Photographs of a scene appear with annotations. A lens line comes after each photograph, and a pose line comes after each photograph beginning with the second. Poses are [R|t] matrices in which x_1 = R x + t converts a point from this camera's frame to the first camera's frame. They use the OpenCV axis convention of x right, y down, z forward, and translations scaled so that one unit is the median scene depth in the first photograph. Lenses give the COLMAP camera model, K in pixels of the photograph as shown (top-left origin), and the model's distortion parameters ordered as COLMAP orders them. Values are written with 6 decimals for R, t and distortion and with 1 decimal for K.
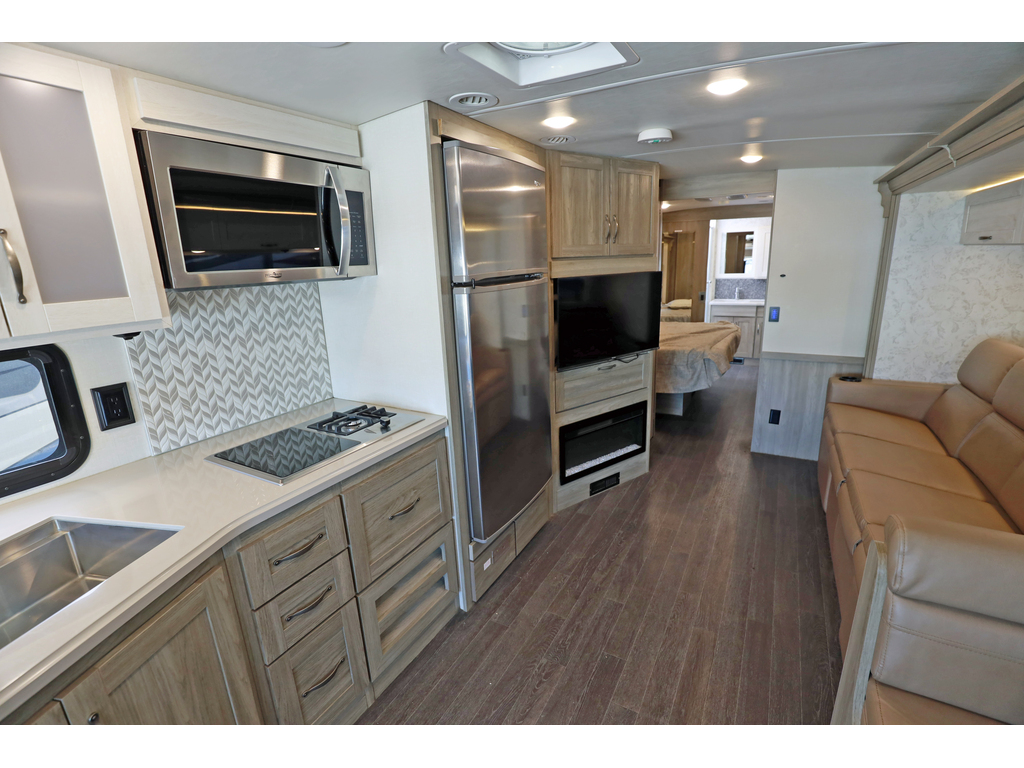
lens RADIAL K [[467.0, 0, 514.3], [0, 467.0, 380.4], [0, 0, 1]] dist [-0.038764, 0.007966]
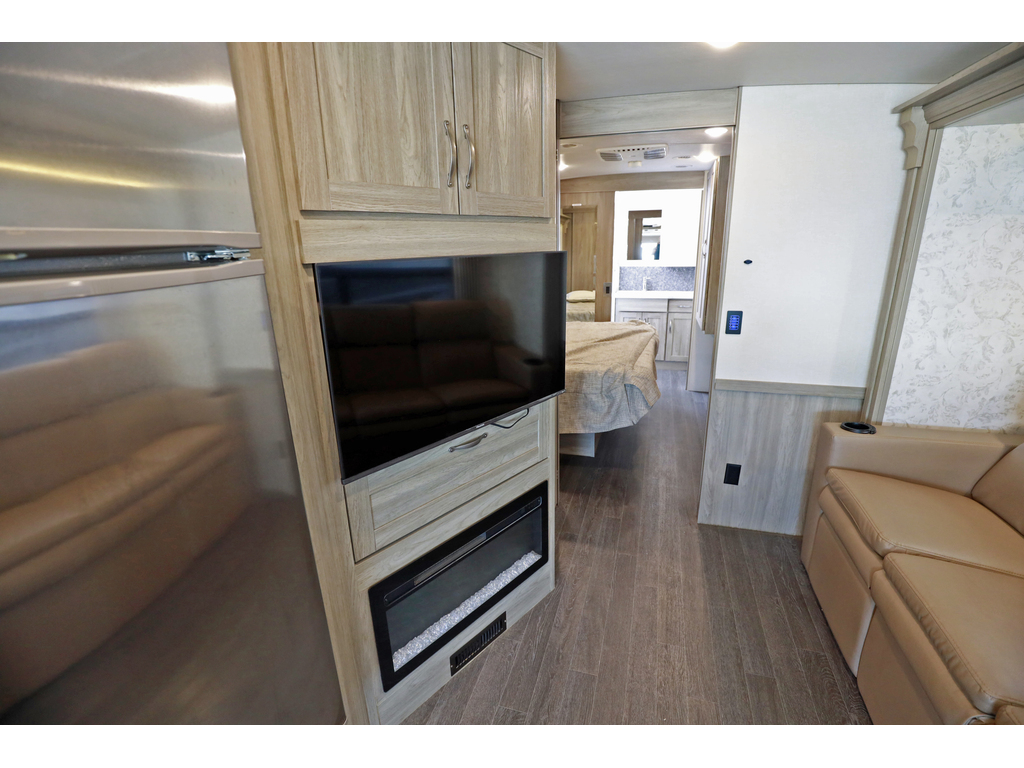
lens RADIAL K [[467.0, 0, 516.6], [0, 467.0, 381.6], [0, 0, 1]] dist [-0.038764, 0.007966]
pose [[0.975178, -0.046219, 0.216543, 0.182913], [0.039886, 0.998642, 0.033530, -0.139088], [-0.217799, -0.024061, 0.975697, 0.639371]]
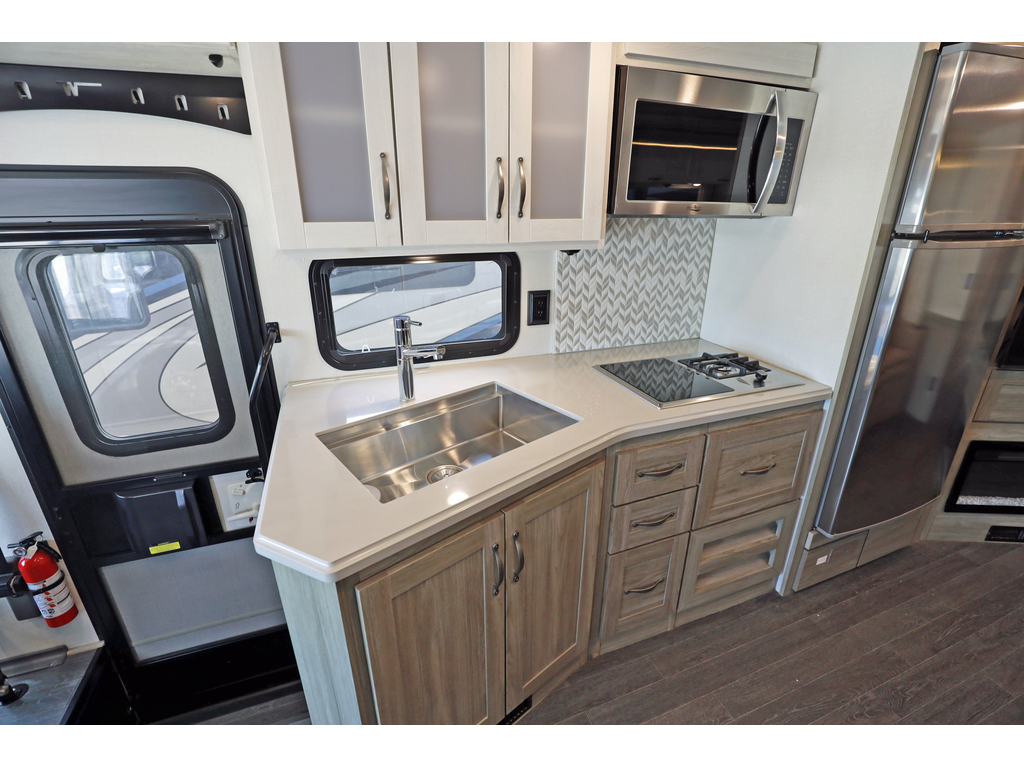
lens RADIAL K [[467.0, 0, 513.7], [0, 467.0, 379.4], [0, 0, 1]] dist [-0.038764, 0.007966]
pose [[0.768658, 0.264304, -0.582502, -0.088724], [-0.192130, 0.963991, 0.183870, 0.015604], [0.610124, -0.029417, 0.791760, -0.036518]]
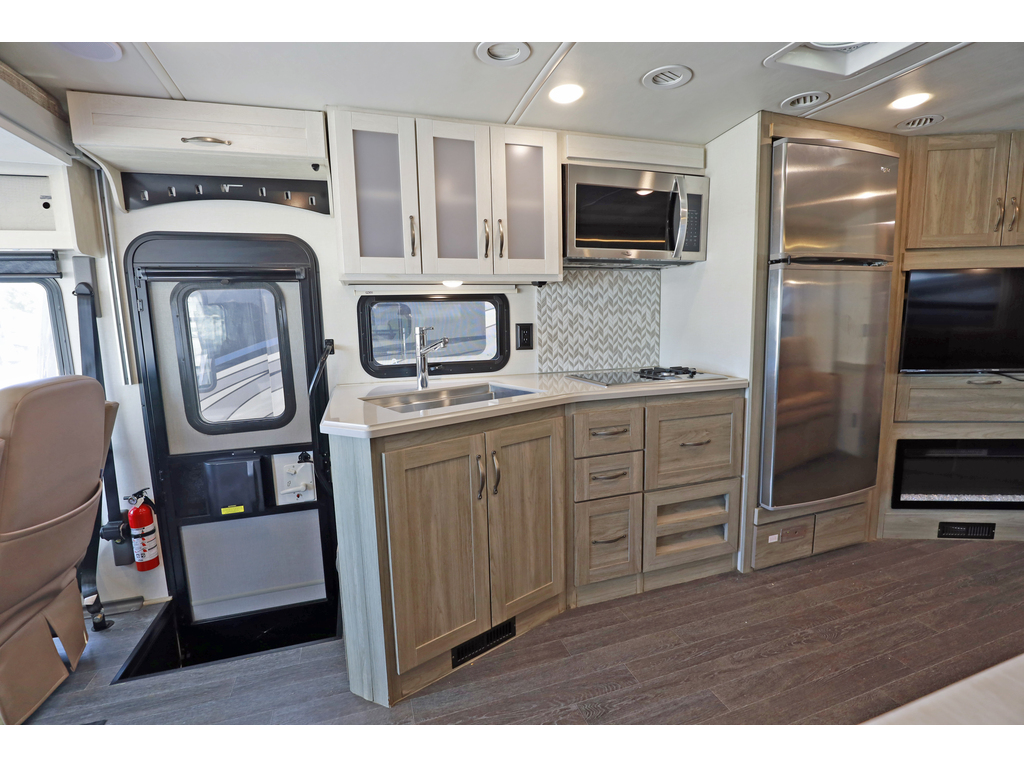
lens RADIAL K [[467.0, 0, 512.4], [0, 467.0, 383.5], [0, 0, 1]] dist [-0.038764, 0.007966]
pose [[0.738349, 0.110330, -0.665333, 0.147078], [-0.173004, 0.984502, -0.028733, 0.179602], [0.651851, 0.136320, 0.745994, -0.168951]]
